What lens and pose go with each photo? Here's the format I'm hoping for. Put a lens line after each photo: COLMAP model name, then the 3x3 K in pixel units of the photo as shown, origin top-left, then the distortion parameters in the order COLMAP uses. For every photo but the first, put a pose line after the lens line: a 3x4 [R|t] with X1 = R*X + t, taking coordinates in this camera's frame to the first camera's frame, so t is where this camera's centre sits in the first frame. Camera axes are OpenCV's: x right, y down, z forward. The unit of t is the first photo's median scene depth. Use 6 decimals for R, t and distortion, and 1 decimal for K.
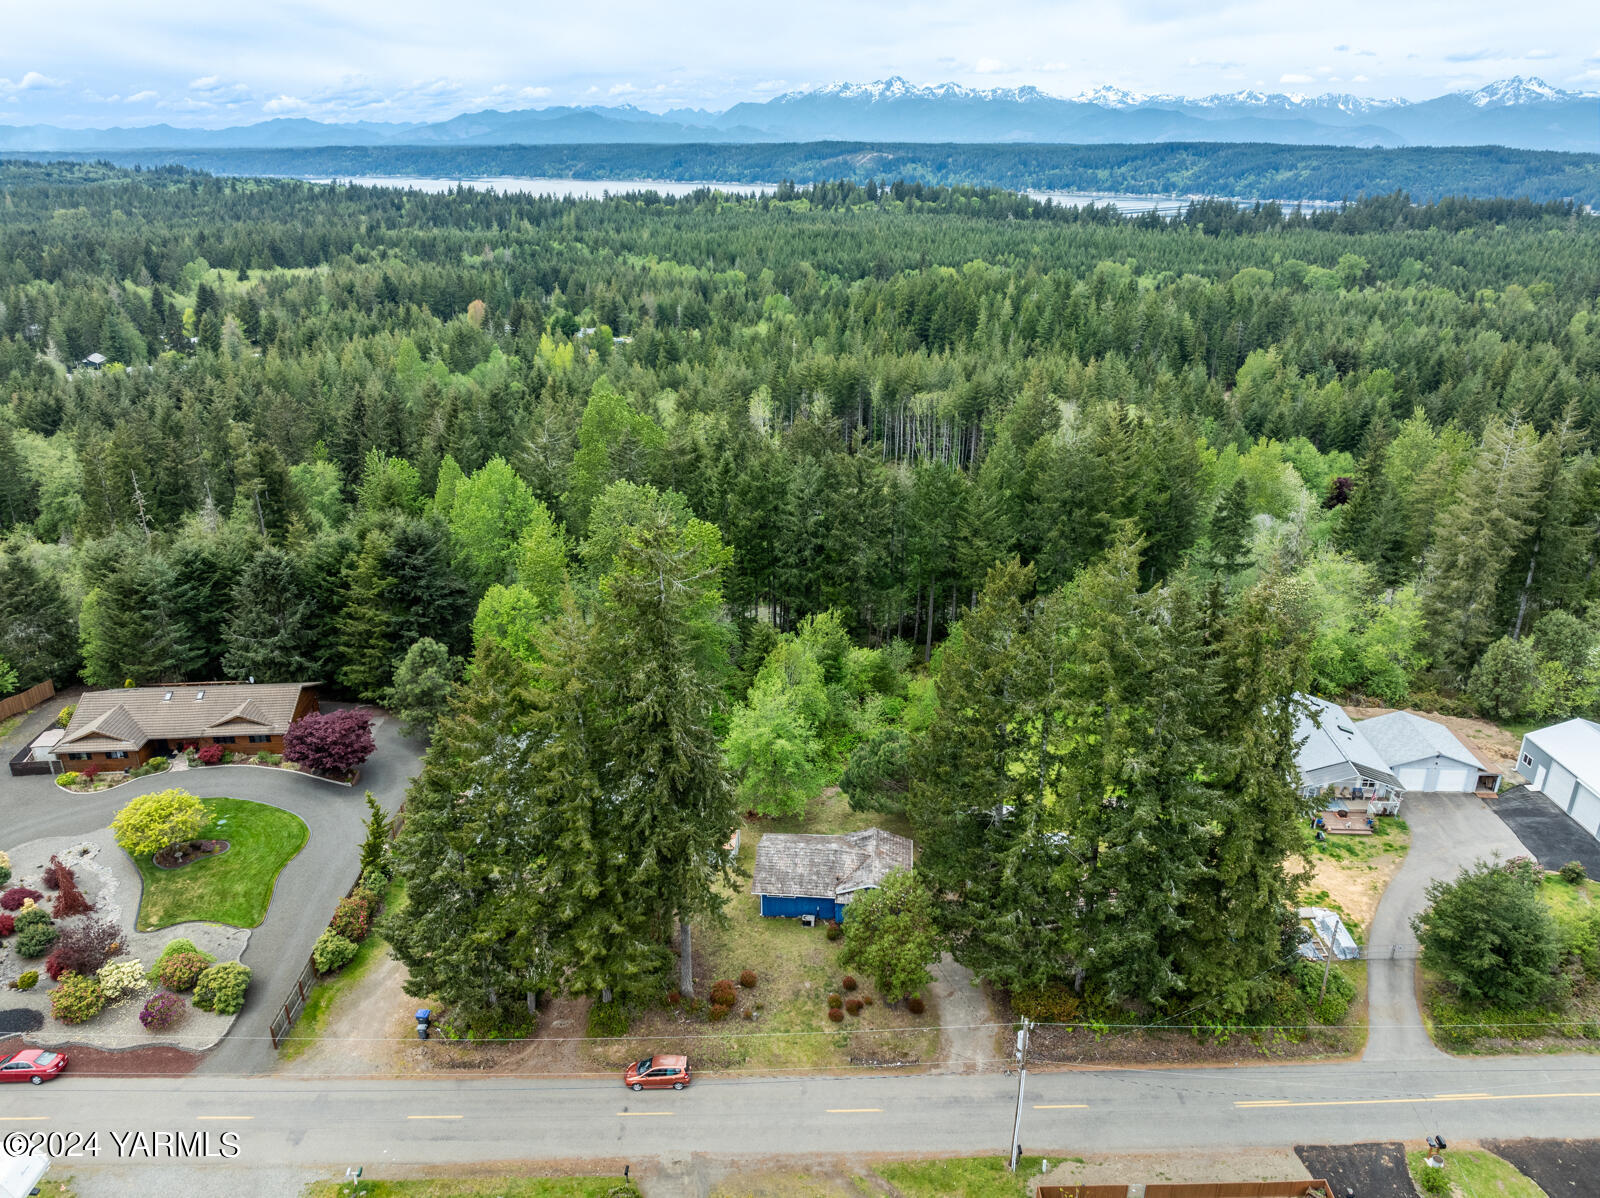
lens RADIAL K [[1077.0, 0, 800.2], [0, 1077.0, 597.7], [0, 0, 1]] dist [-0.033250, 0.004398]
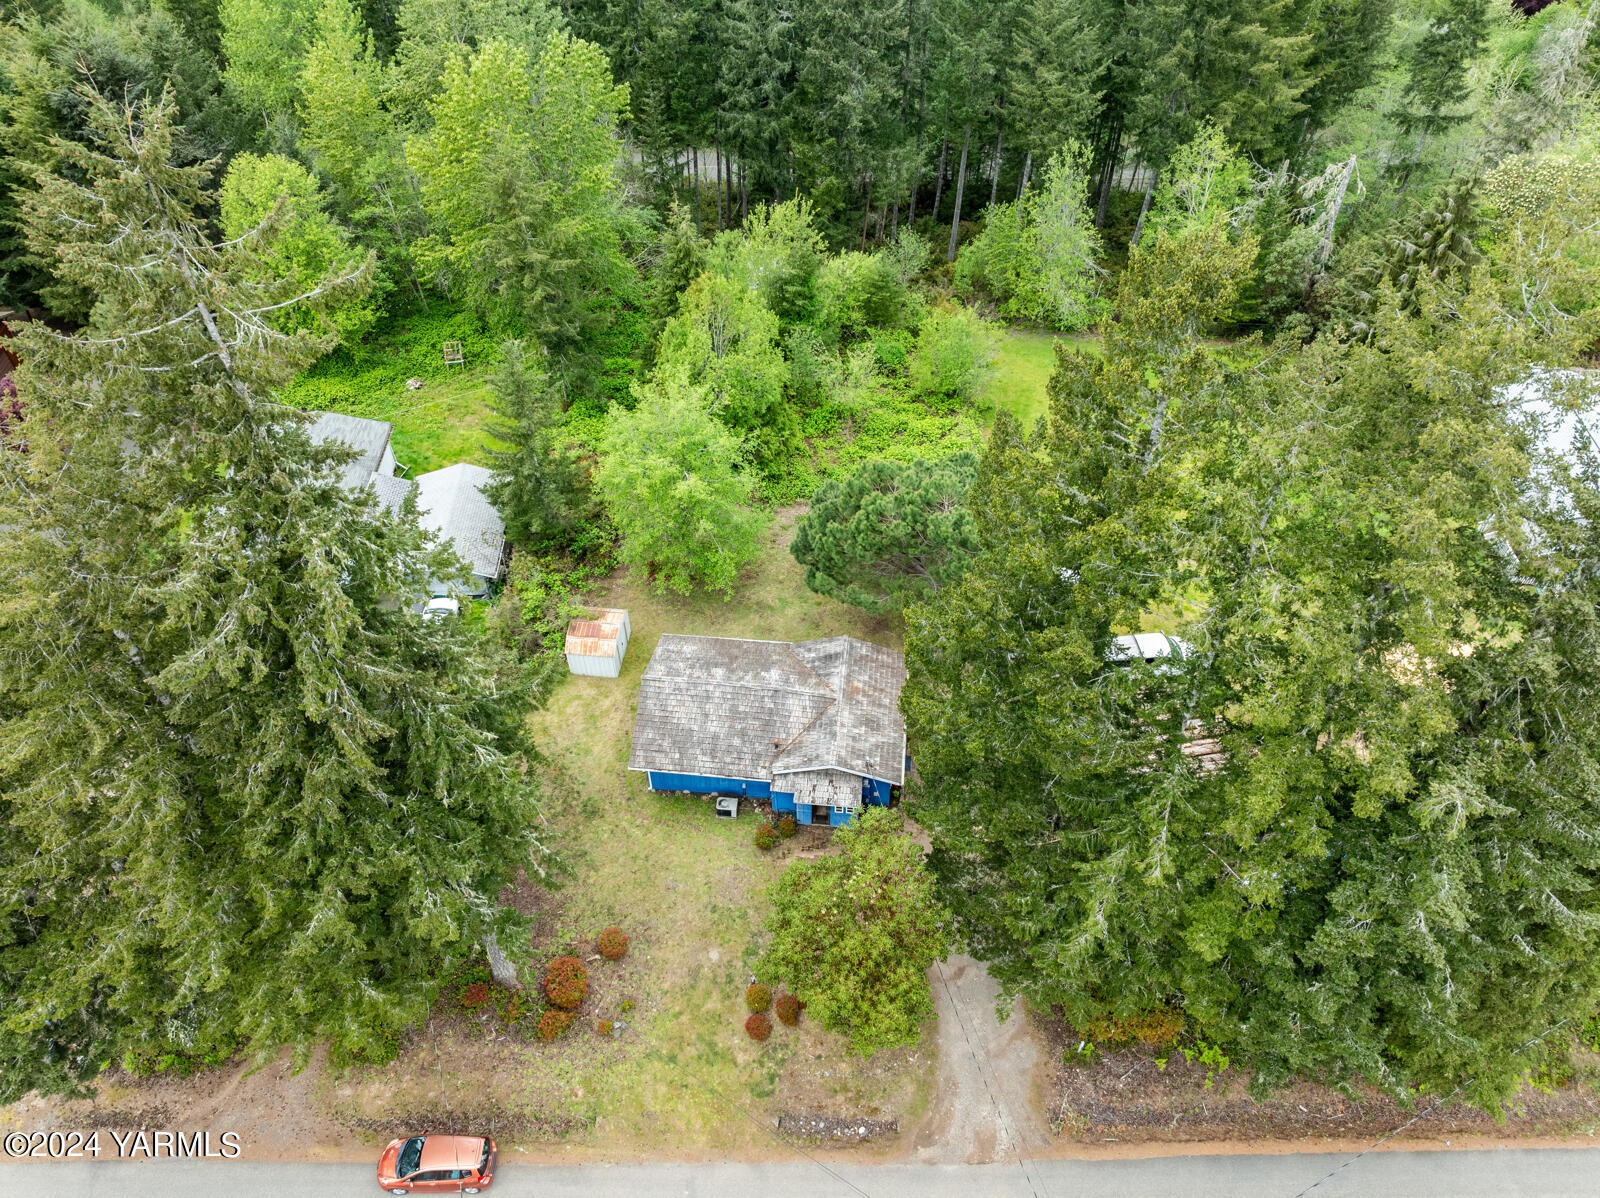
lens RADIAL K [[1077.0, 0, 823.1], [0, 1077.0, 554.3], [0, 0, 1]] dist [-0.033250, 0.004398]
pose [[0.999910, 0.008250, 0.010594, 0.039811], [-0.011814, 0.915518, 0.402103, -0.050672], [-0.006382, -0.402192, 0.915533, 0.381455]]
